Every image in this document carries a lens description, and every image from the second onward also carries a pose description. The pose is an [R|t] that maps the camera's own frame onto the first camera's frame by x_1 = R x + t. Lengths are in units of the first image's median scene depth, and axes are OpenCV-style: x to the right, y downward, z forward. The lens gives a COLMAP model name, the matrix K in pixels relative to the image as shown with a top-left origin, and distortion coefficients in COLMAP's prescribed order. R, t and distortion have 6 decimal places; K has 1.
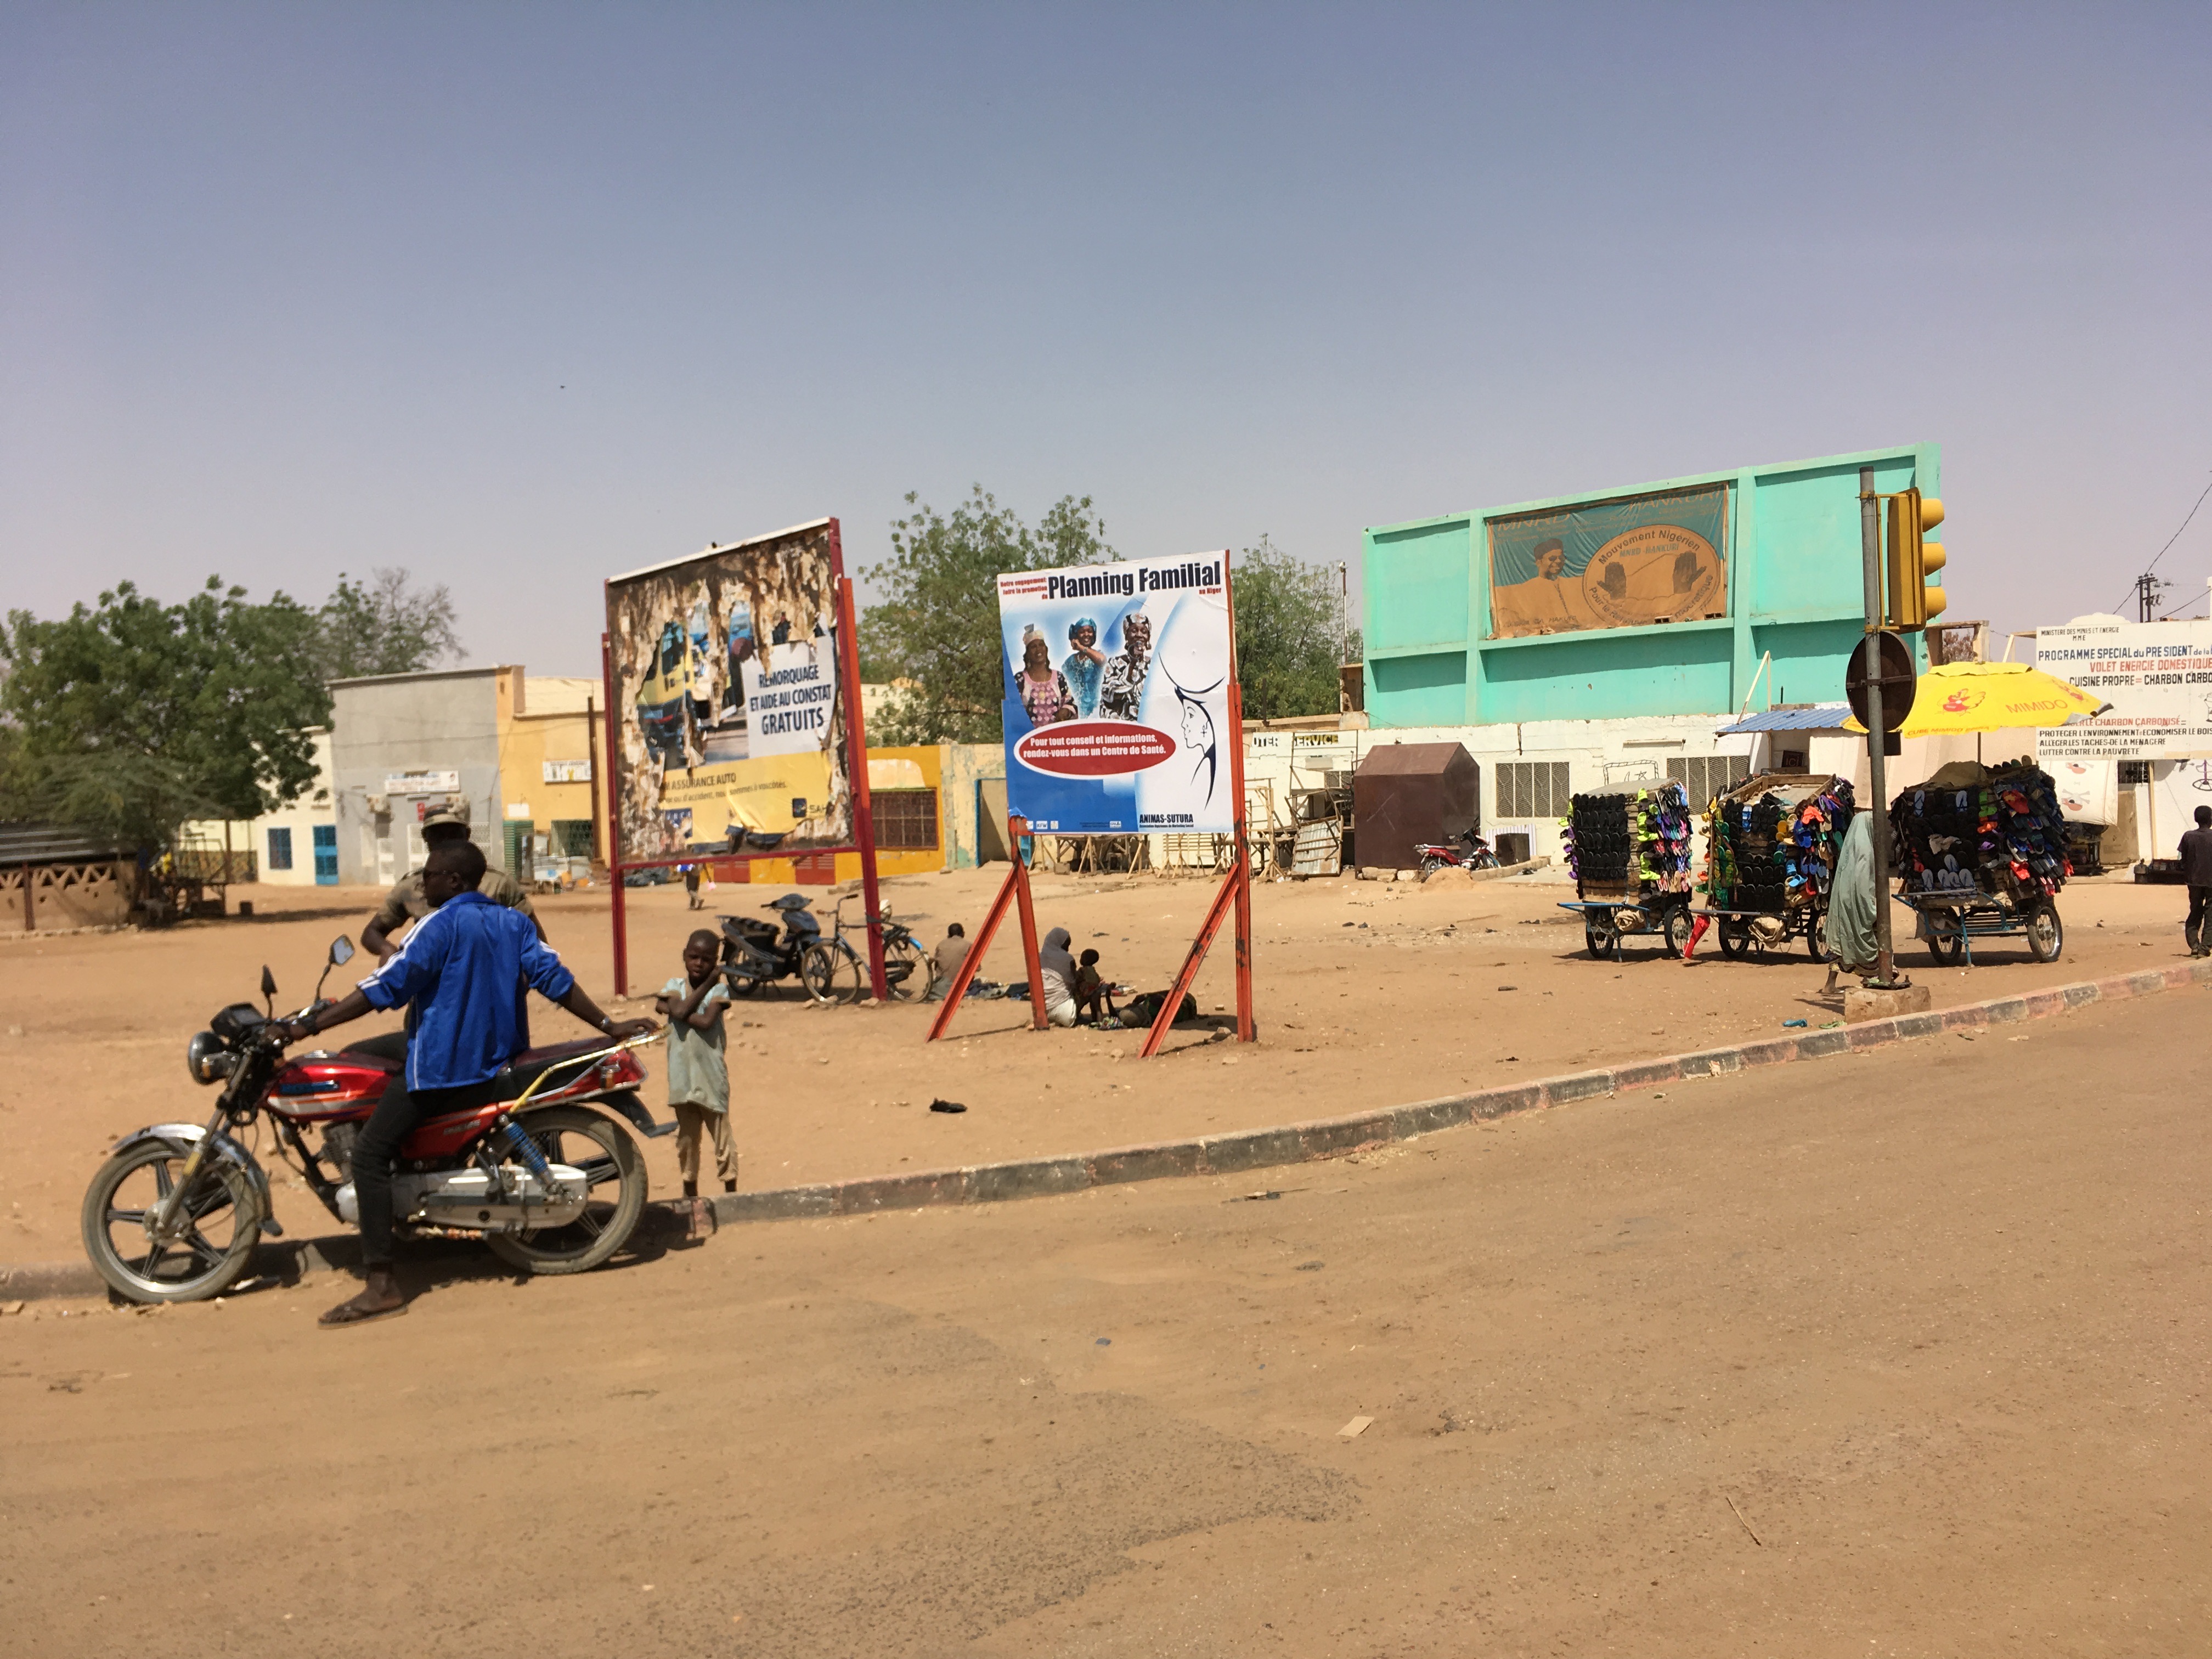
lens RADIAL K [[1861.5, 0, 1125.1], [0, 1861.5, 827.4], [0, 0, 1]] dist [0.081530, -0.095452]
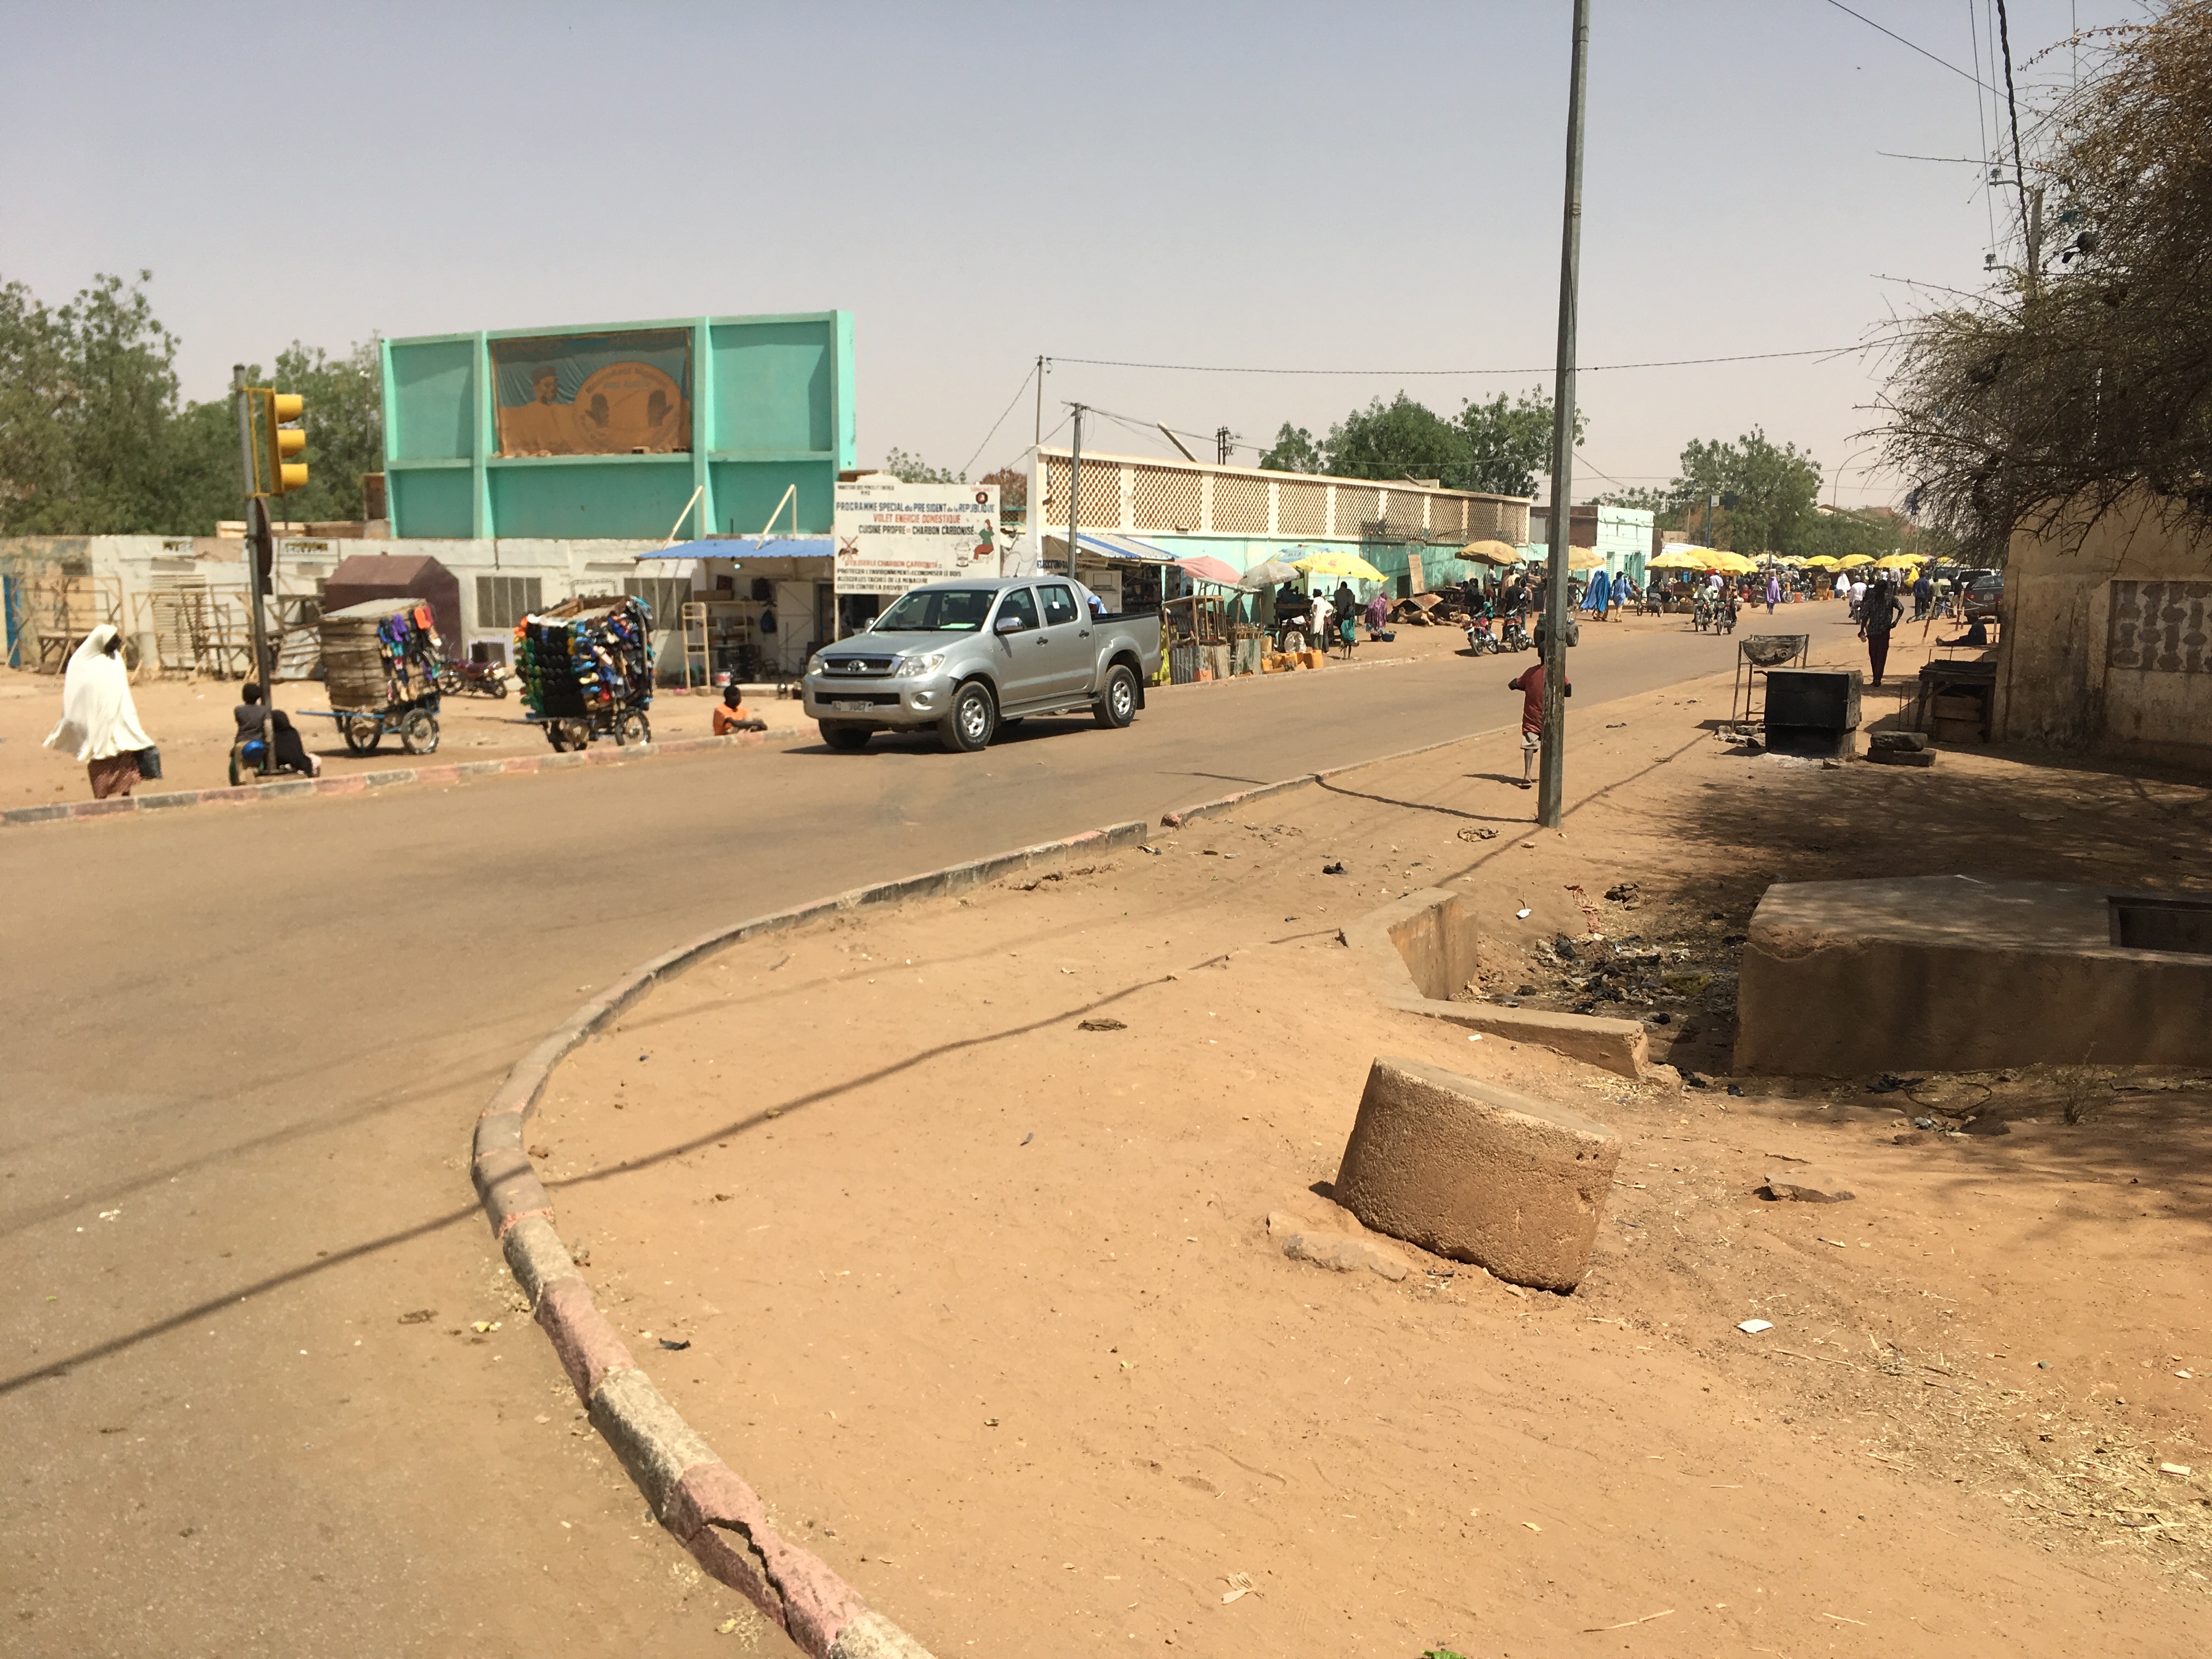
lens RADIAL K [[1861.5, 0, 1108.9], [0, 1861.5, 786.4], [0, 0, 1]] dist [0.081530, -0.095452]
pose [[0.935680, -0.010082, 0.352705, 0.158768], [-0.019130, 0.996672, 0.079239, -0.007040], [-0.352330, -0.080889, 0.932373, -0.137905]]
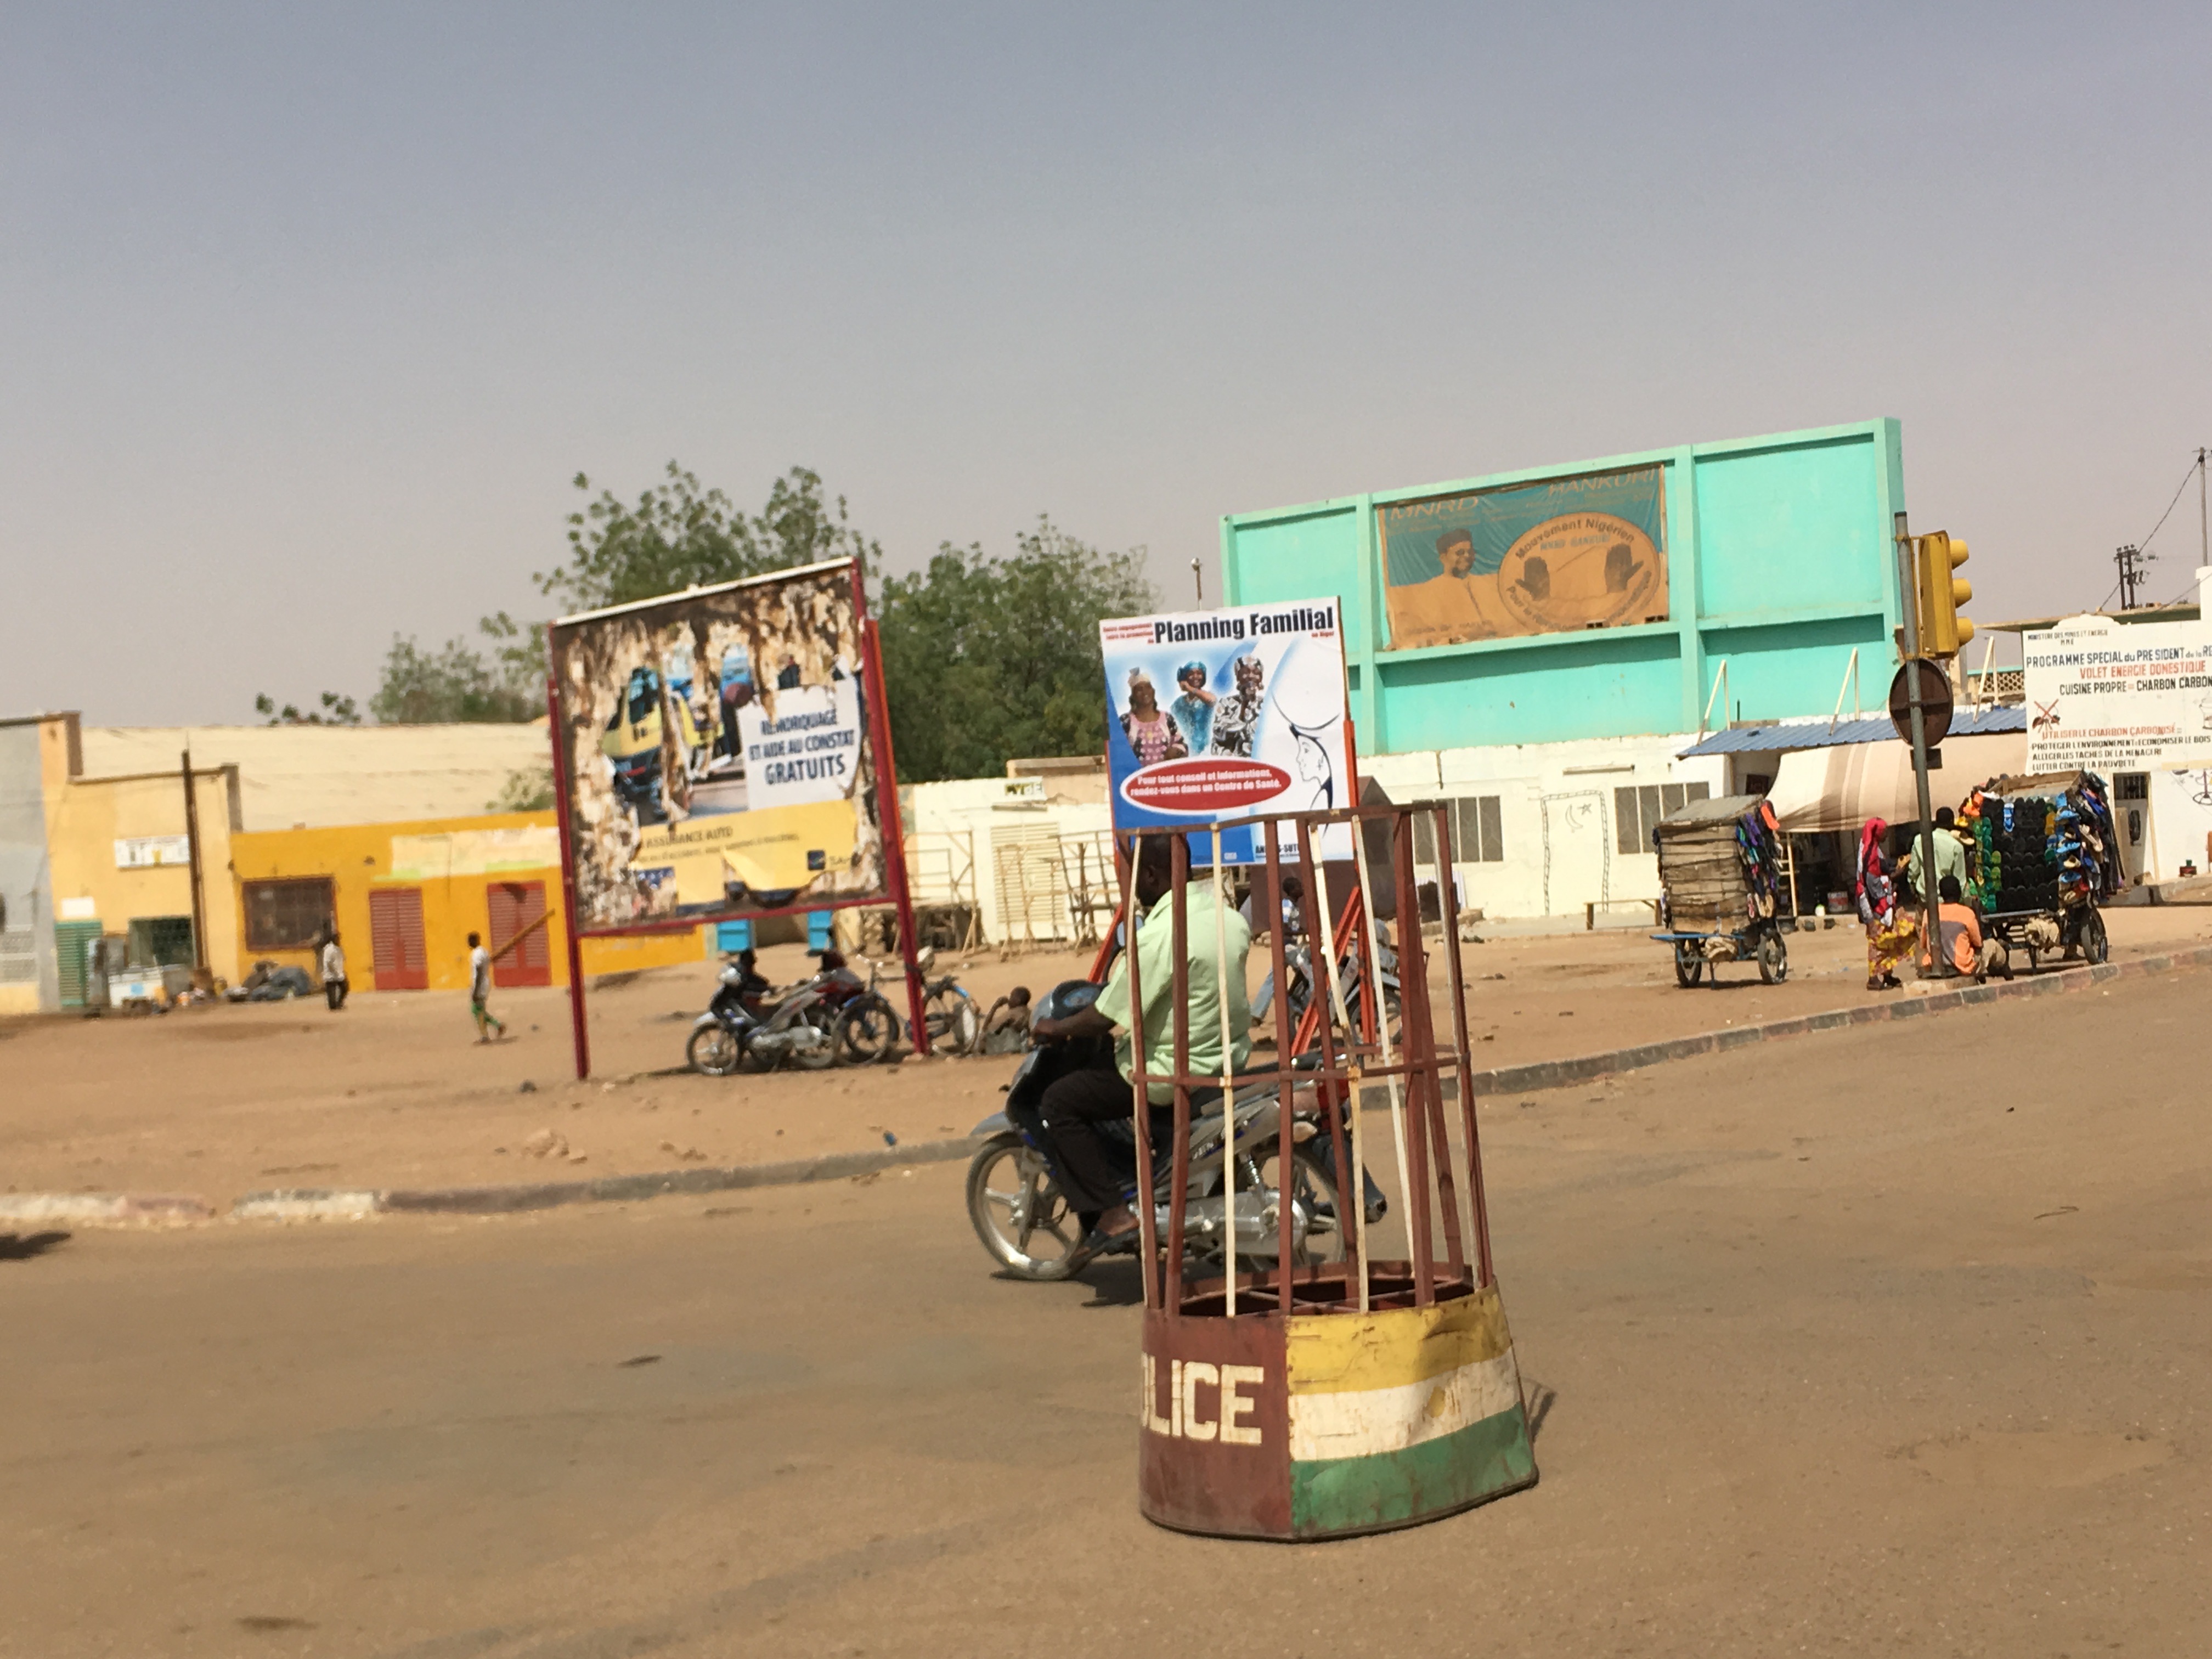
lens RADIAL K [[2705.2, 0, 1098.6], [0, 2705.2, 866.9], [0, 0, 1]] dist [0.070447, 0.000000]
pose [[0.990704, -0.033593, 0.131826, -0.099956], [0.035938, 0.999235, -0.015448, 0.009003], [-0.131206, 0.020042, 0.991153, -0.179138]]
